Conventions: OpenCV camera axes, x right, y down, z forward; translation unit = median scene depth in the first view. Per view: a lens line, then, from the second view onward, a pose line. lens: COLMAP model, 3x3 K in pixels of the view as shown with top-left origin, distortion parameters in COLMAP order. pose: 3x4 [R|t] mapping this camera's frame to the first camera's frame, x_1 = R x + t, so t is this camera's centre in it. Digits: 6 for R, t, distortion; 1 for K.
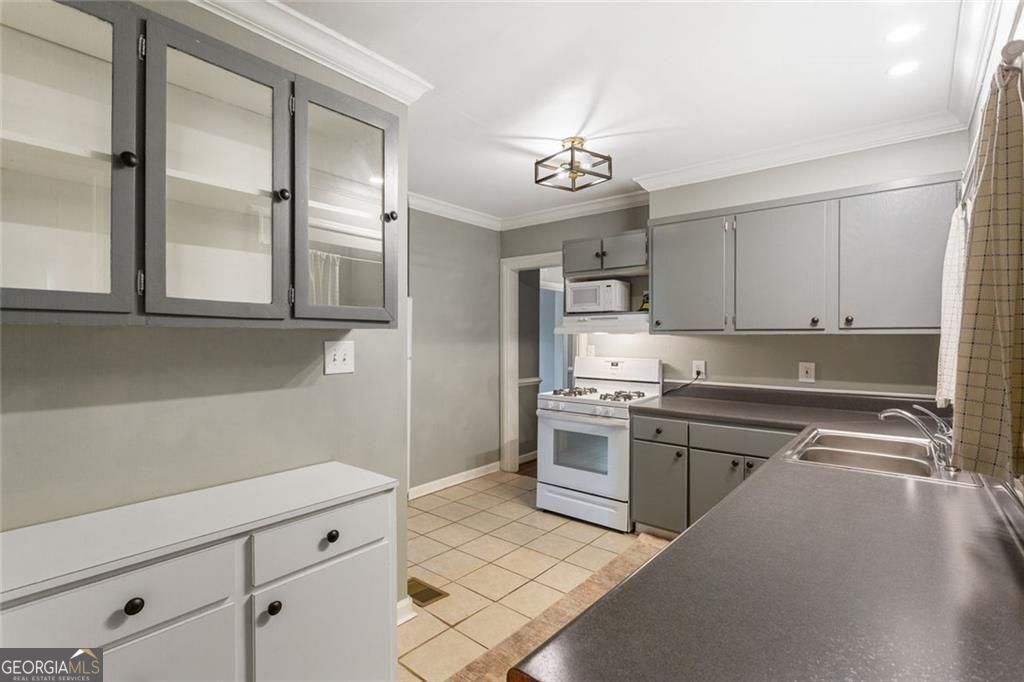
lens RADIAL K [[490.2, 0, 510.8], [0, 490.2, 334.5], [0, 0, 1]] dist [0.004121, 0.000231]
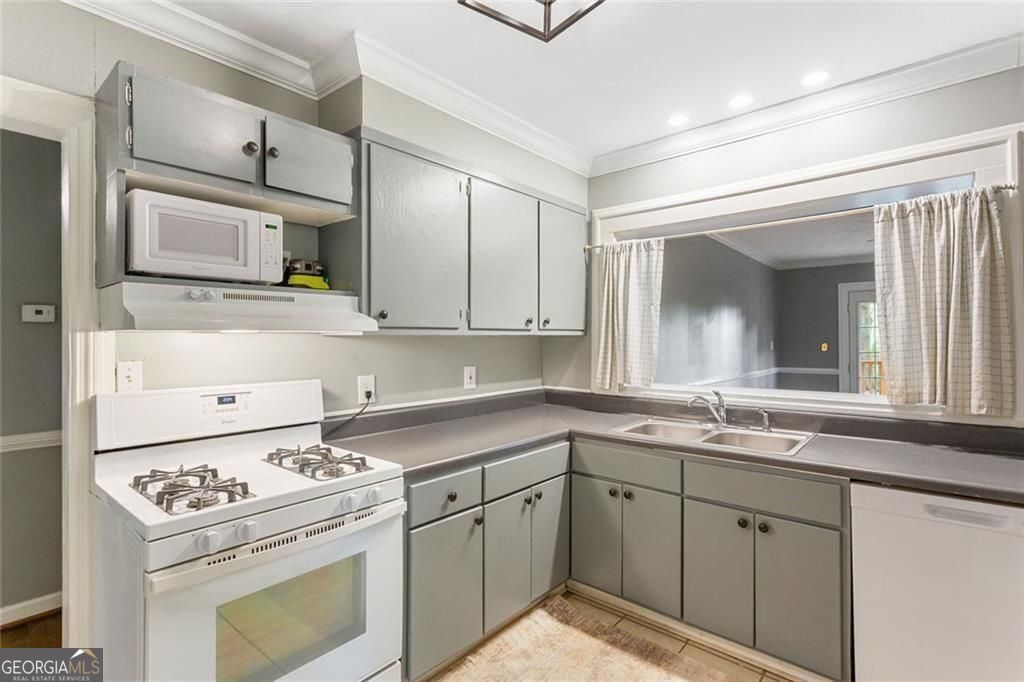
lens RADIAL K [[490.2, 0, 510.8], [0, 490.2, 334.5], [0, 0, 1]] dist [0.004121, 0.000231]
pose [[0.022559, 0.006073, 0.999727, -0.260152], [-0.001386, 0.999981, -0.006043, 0.003325], [-0.999745, -0.001249, 0.022567, 0.810943]]
